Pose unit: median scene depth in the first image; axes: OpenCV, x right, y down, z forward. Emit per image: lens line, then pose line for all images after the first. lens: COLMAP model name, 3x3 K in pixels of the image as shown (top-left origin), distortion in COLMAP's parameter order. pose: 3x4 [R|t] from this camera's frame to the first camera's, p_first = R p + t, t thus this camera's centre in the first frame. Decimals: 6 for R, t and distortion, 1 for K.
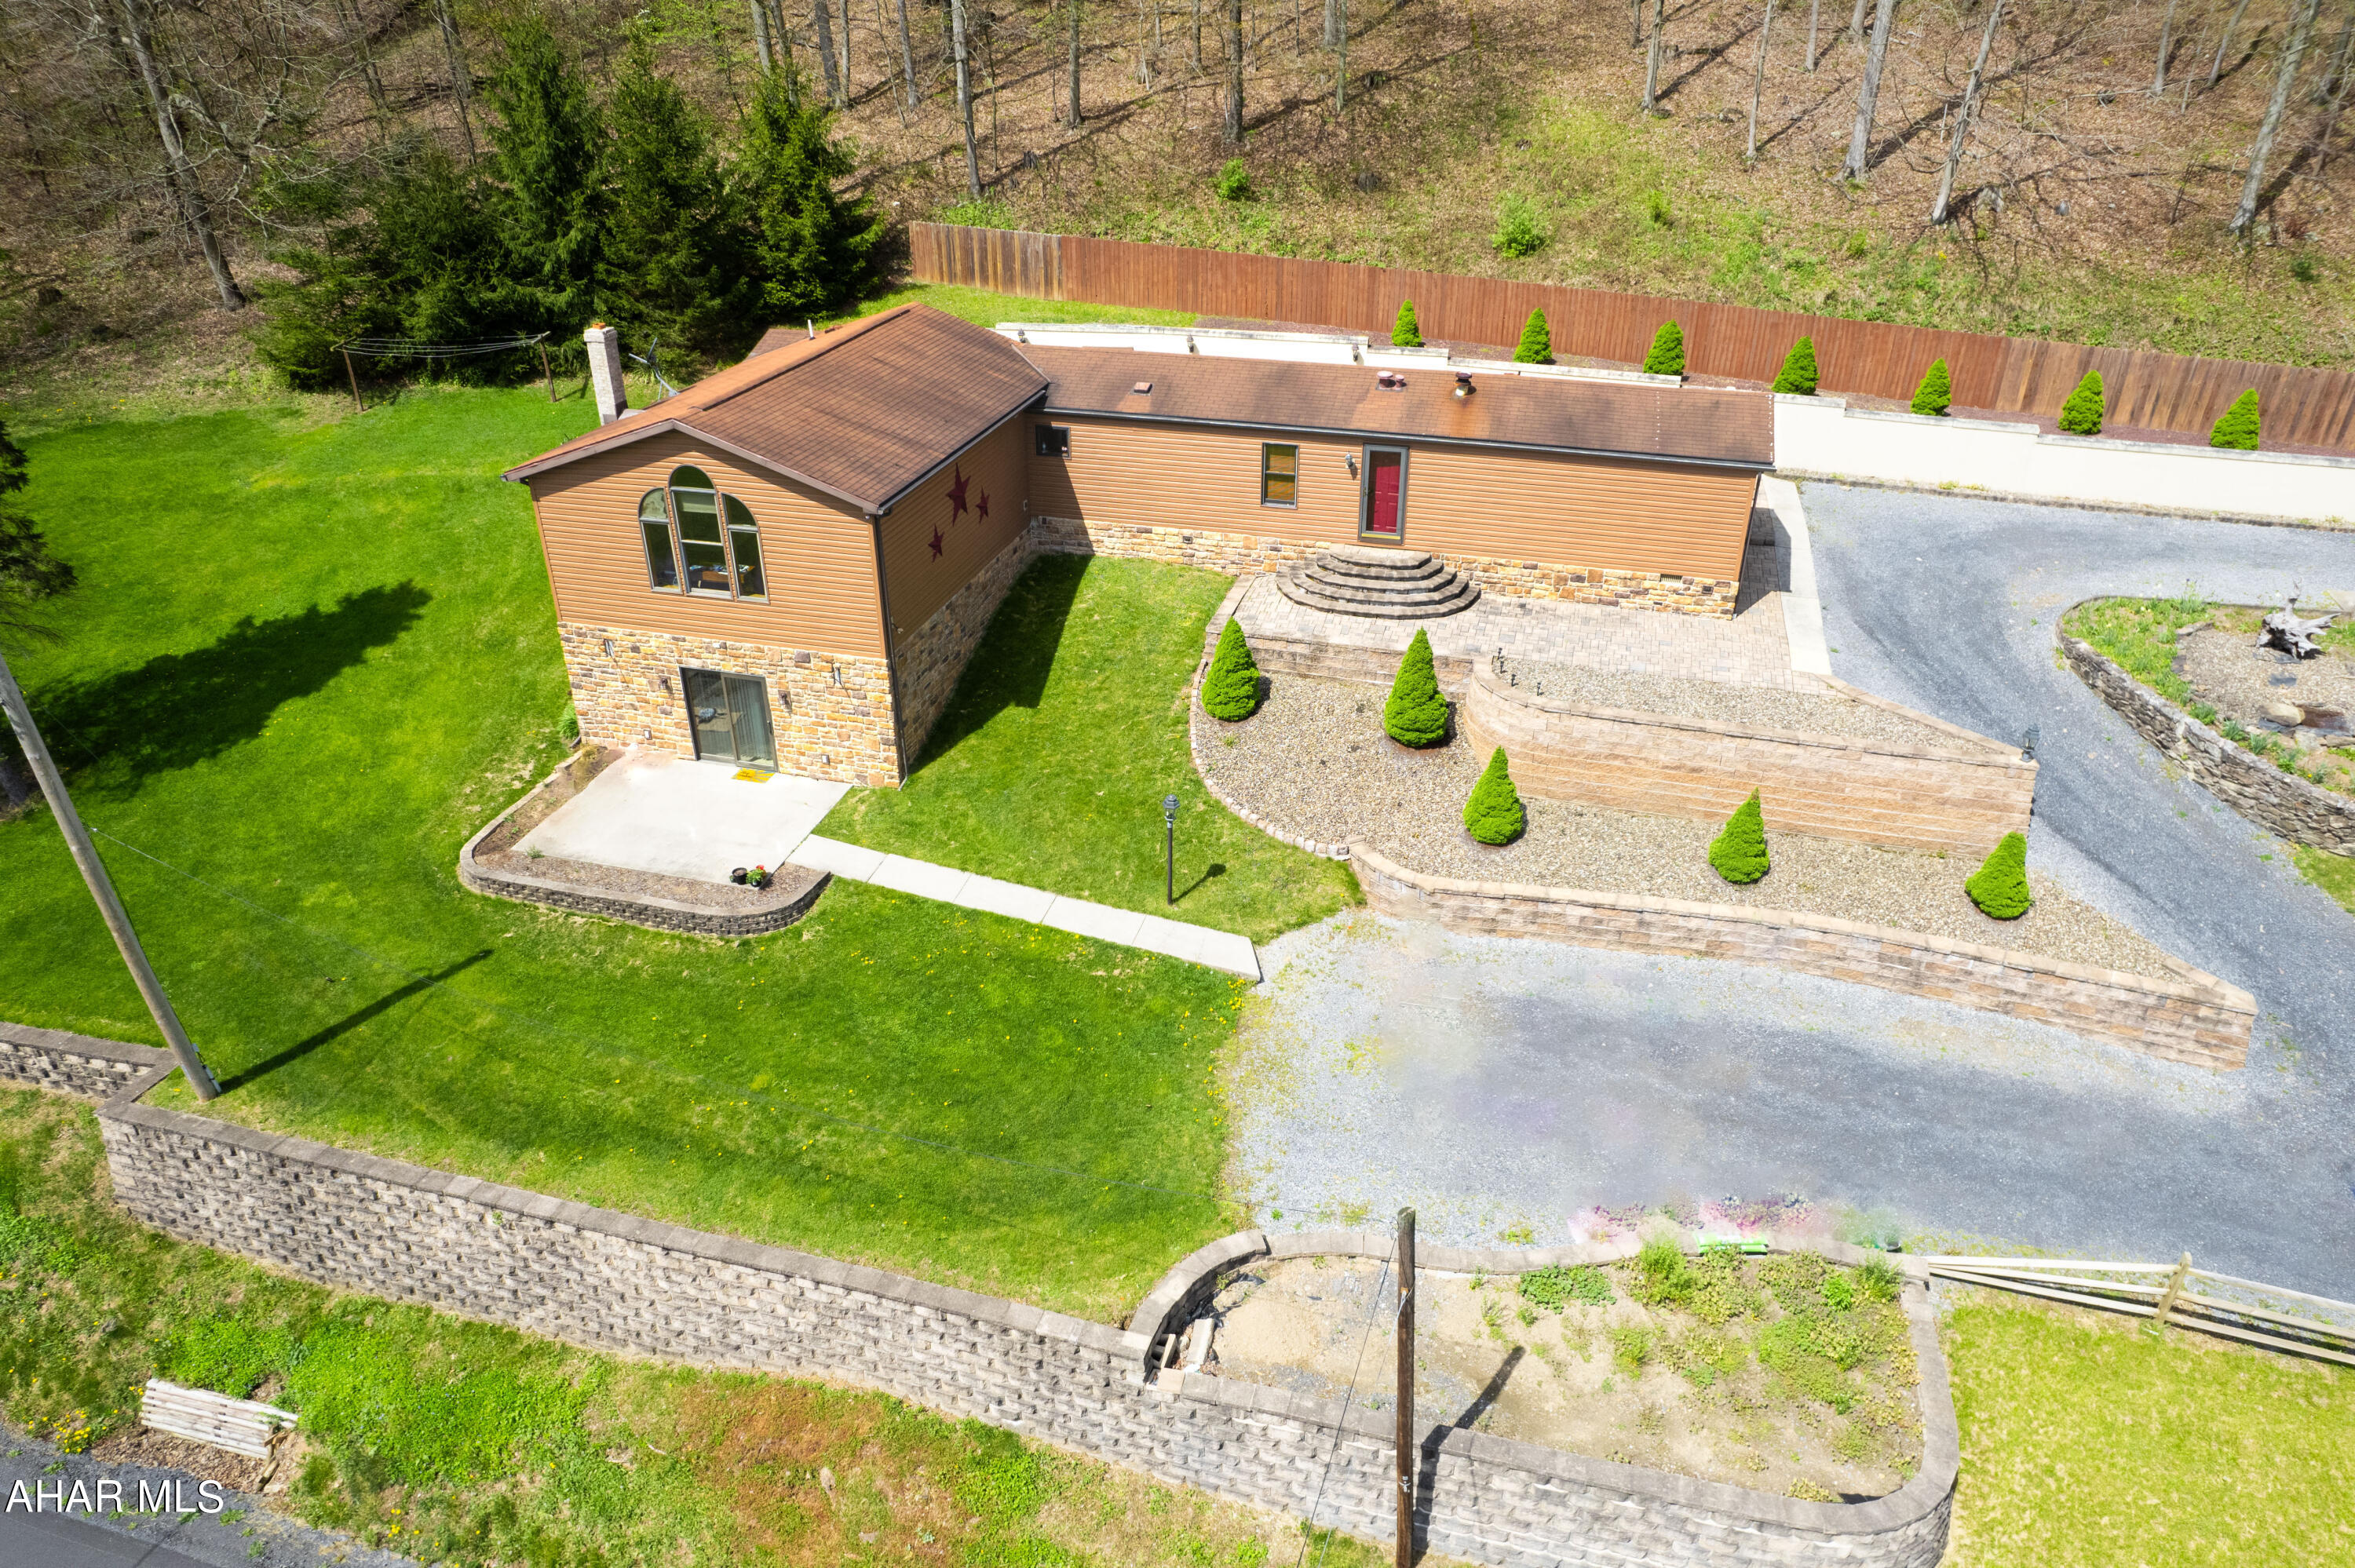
lens RADIAL K [[1510.1, 0, 1180.9], [0, 1510.1, 796.2], [0, 0, 1]] dist [-0.081090, 0.074714]
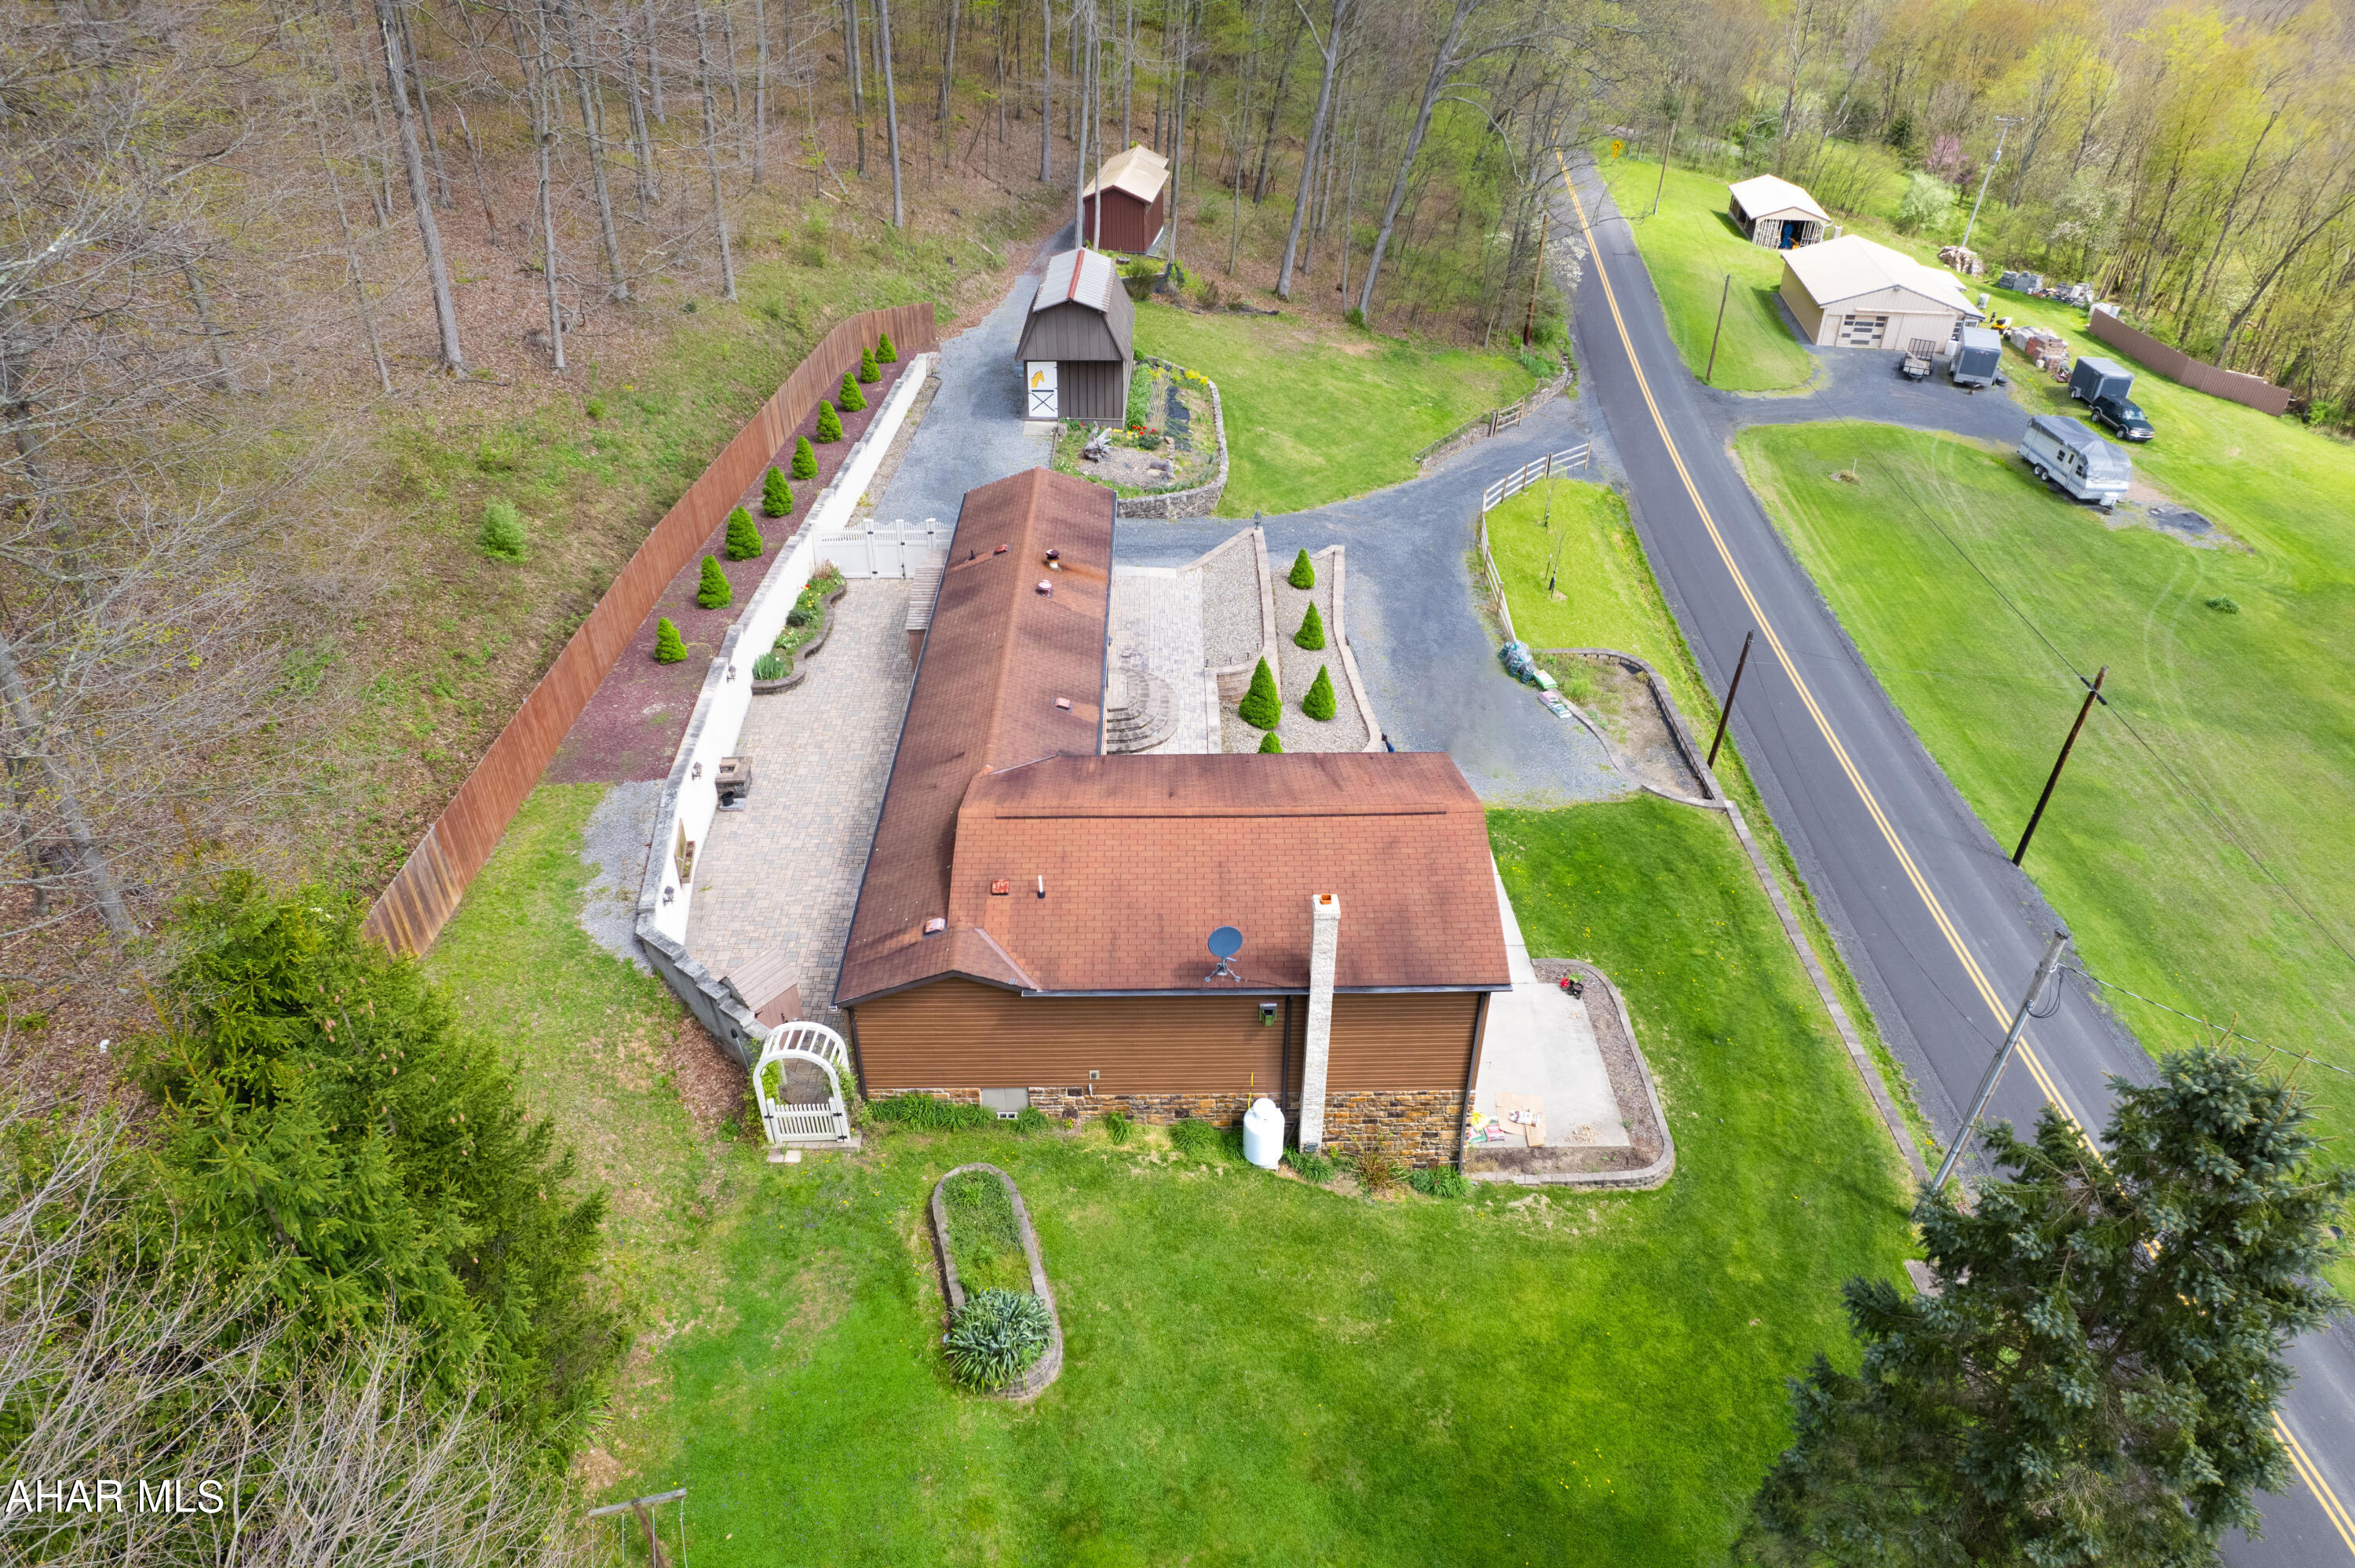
lens RADIAL K [[1510.1, 0, 1180.9], [0, 1510.1, 796.2], [0, 0, 1]] dist [-0.081090, 0.074714]
pose [[-0.275061, -0.550136, 0.788475, -1.042519], [0.476378, 0.634371, 0.608800, -0.939010], [-0.835108, 0.543068, 0.087582, 0.961477]]
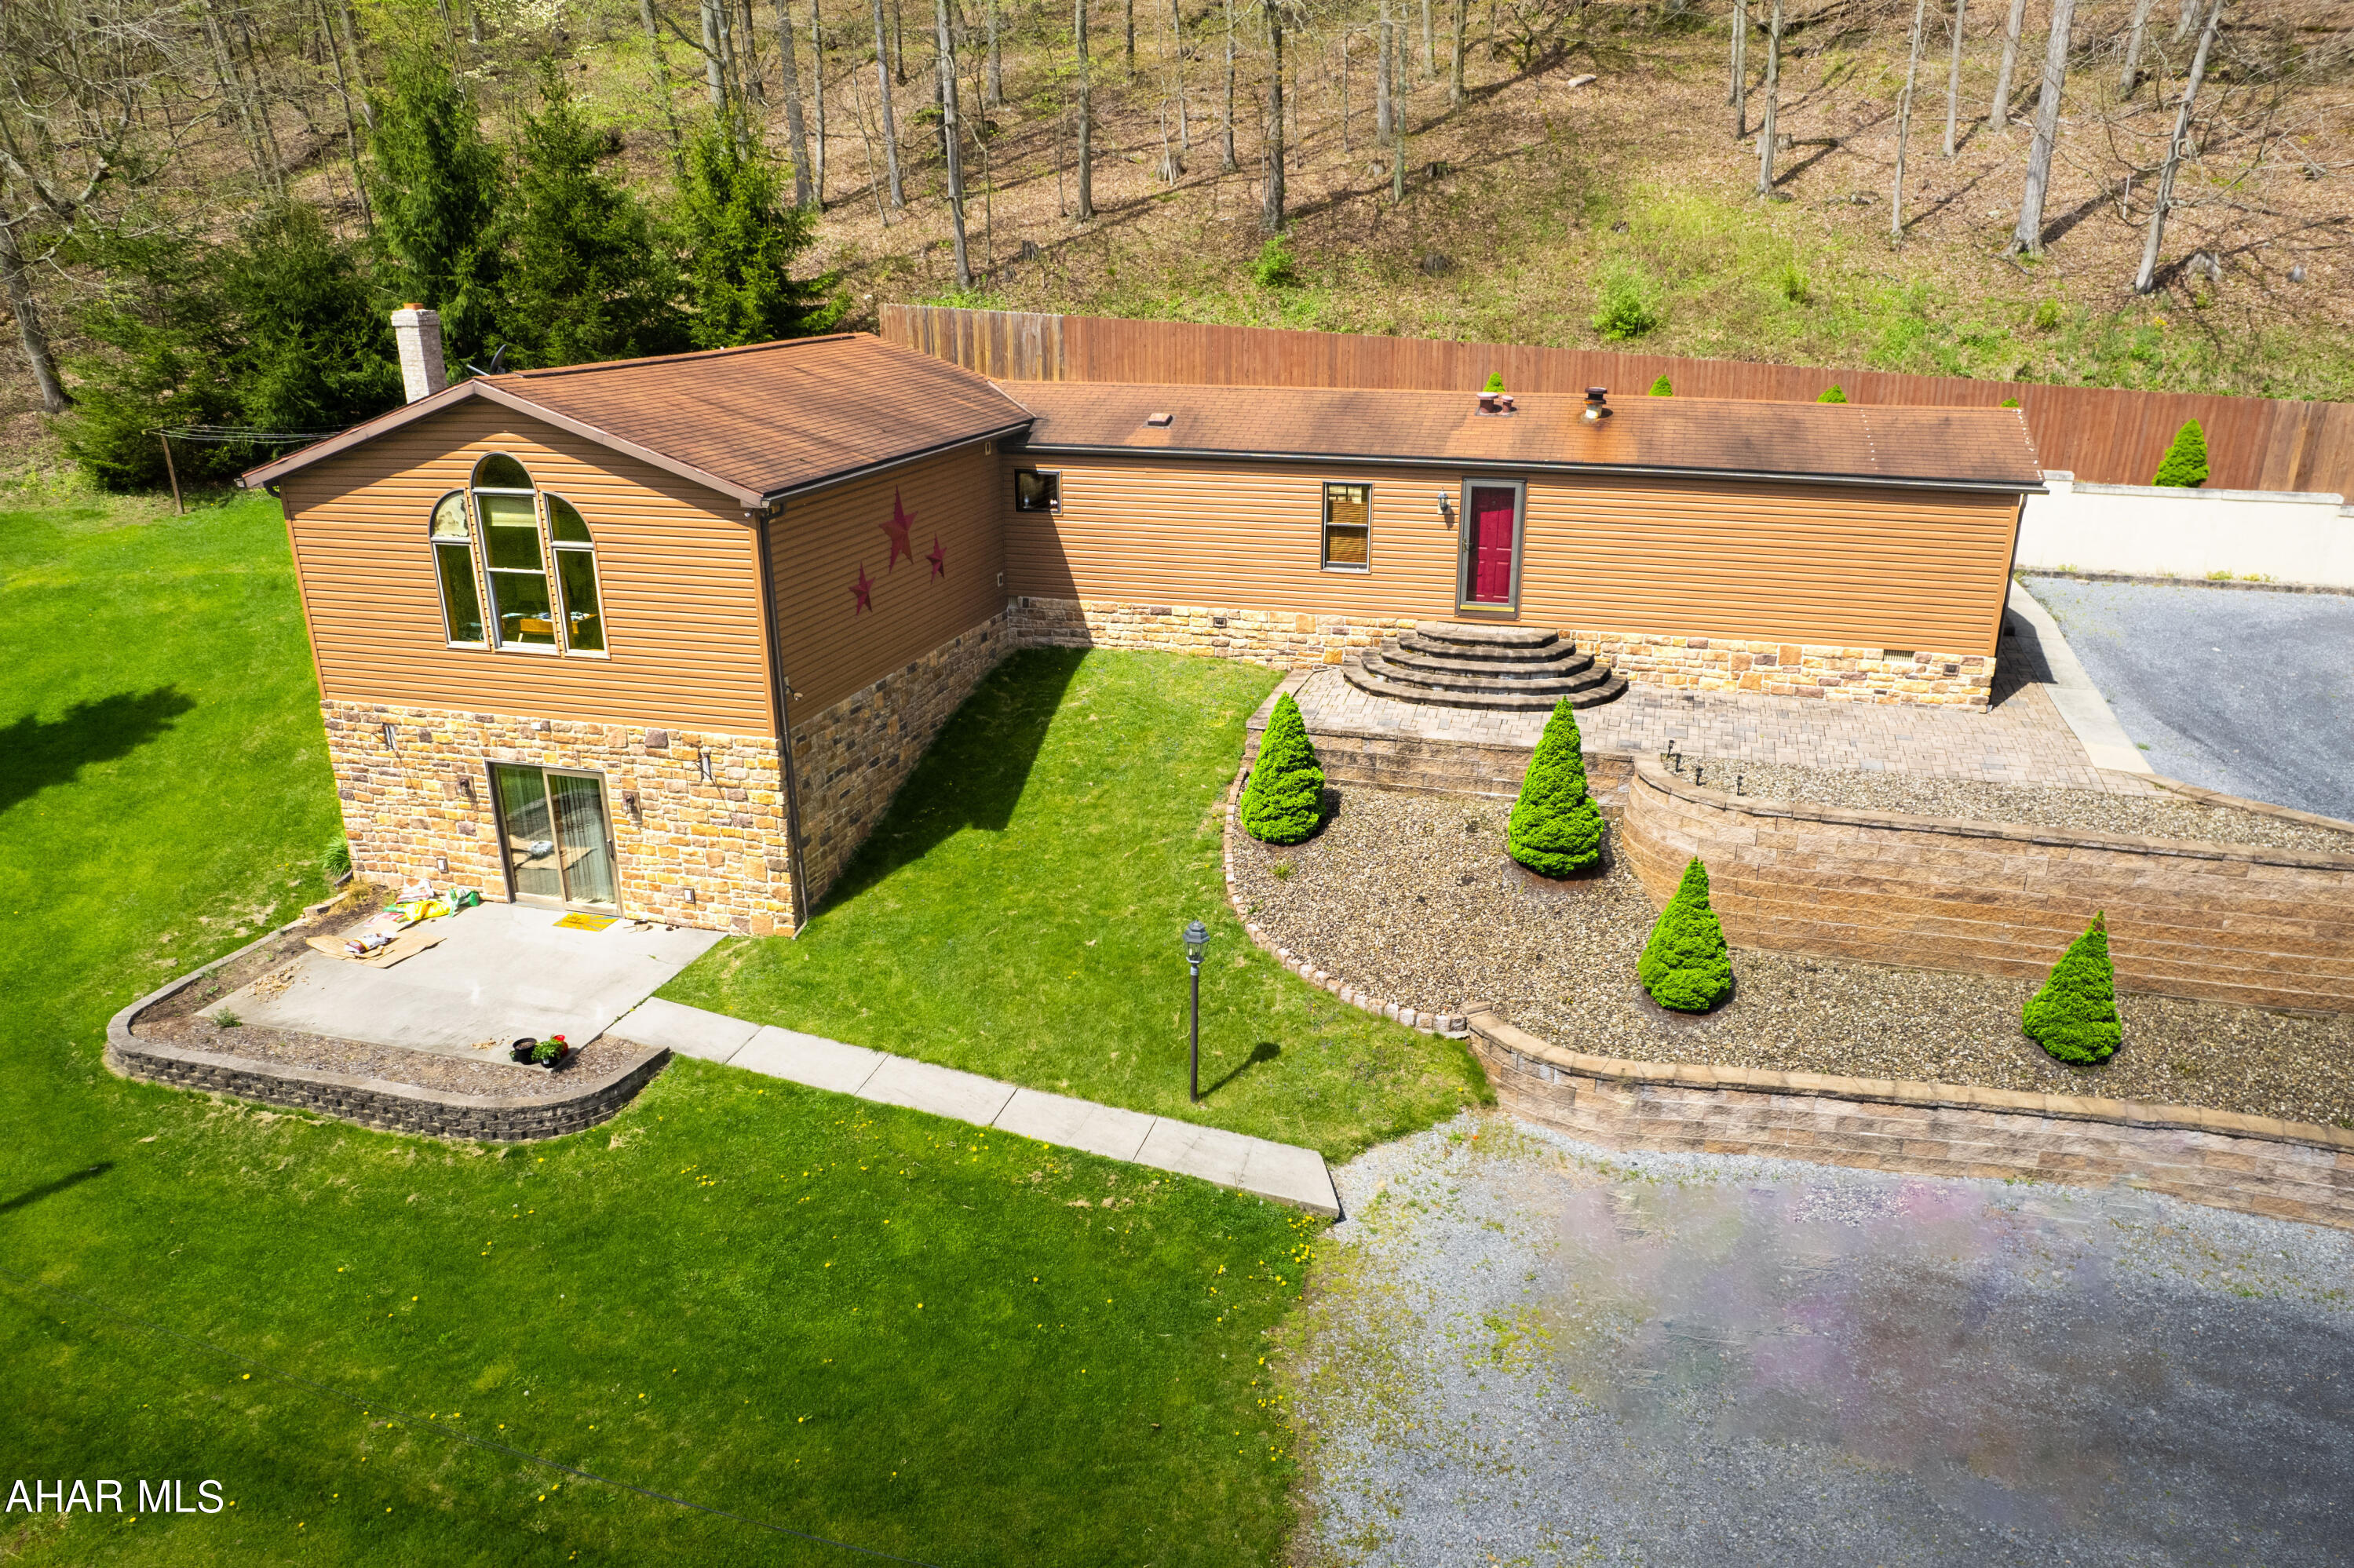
lens RADIAL K [[1596.6, 0, 1204.1], [0, 1596.6, 842.2], [0, 0, 1]] dist [-0.089372, 0.084706]
pose [[0.999997, 0.001659, -0.001977, -0.001718], [-0.001941, 0.988341, -0.152244, 0.059409], [0.001701, 0.152247, 0.988341, 0.283432]]
